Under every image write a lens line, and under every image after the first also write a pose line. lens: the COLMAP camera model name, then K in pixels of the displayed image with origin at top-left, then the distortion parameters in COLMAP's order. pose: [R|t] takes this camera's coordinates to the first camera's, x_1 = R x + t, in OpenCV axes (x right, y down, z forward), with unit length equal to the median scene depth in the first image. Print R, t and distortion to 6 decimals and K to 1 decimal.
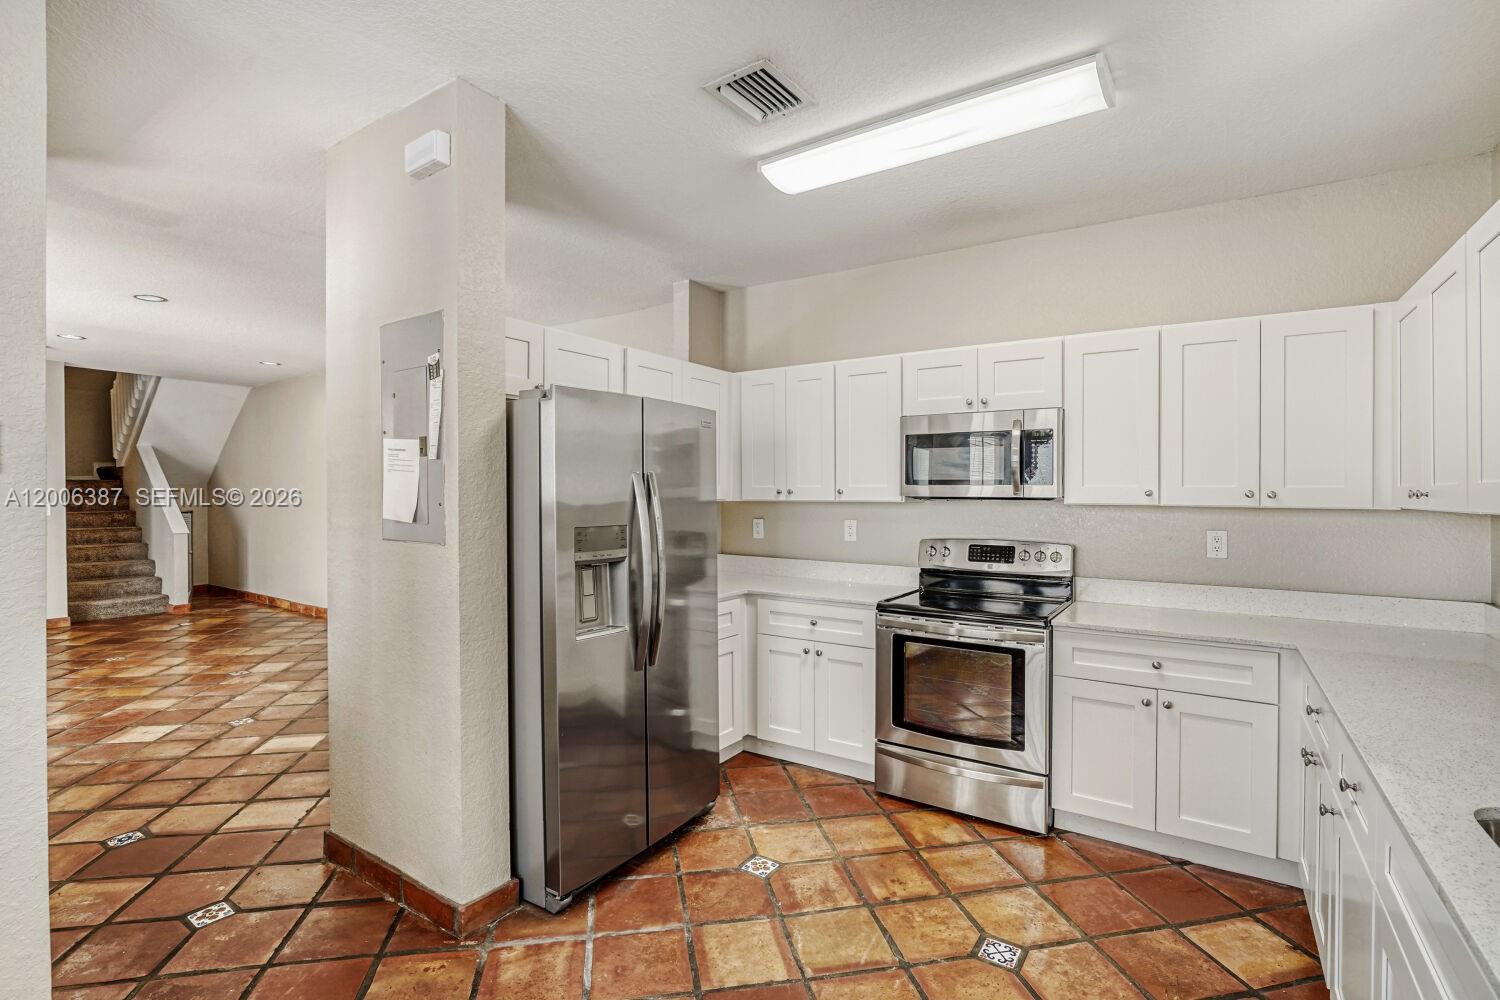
lens RADIAL K [[705.1, 0, 761.5], [0, 705.1, 490.5], [0, 0, 1]] dist [-0.033083, 0.009643]
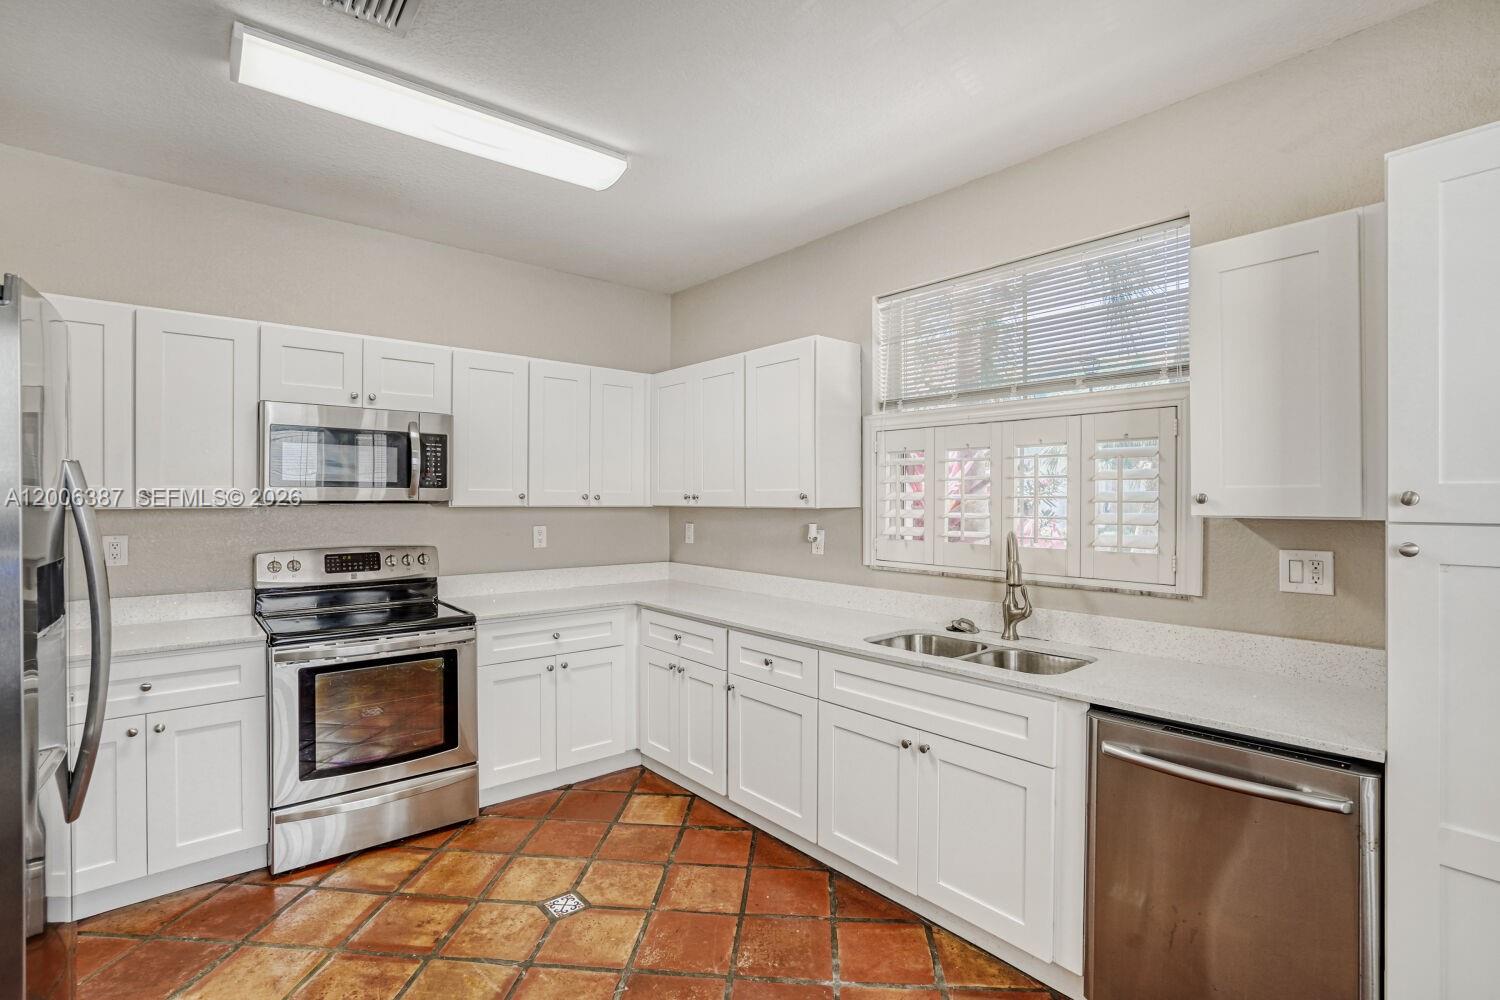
lens RADIAL K [[705.1, 0, 761.4], [0, 705.1, 493.0], [0, 0, 1]] dist [-0.033083, 0.009643]
pose [[0.259595, 0.001724, 0.965716, -0.494251], [-0.004836, 0.999988, -0.000485, -0.003355], [-0.965706, -0.004545, 0.259600, 0.297221]]
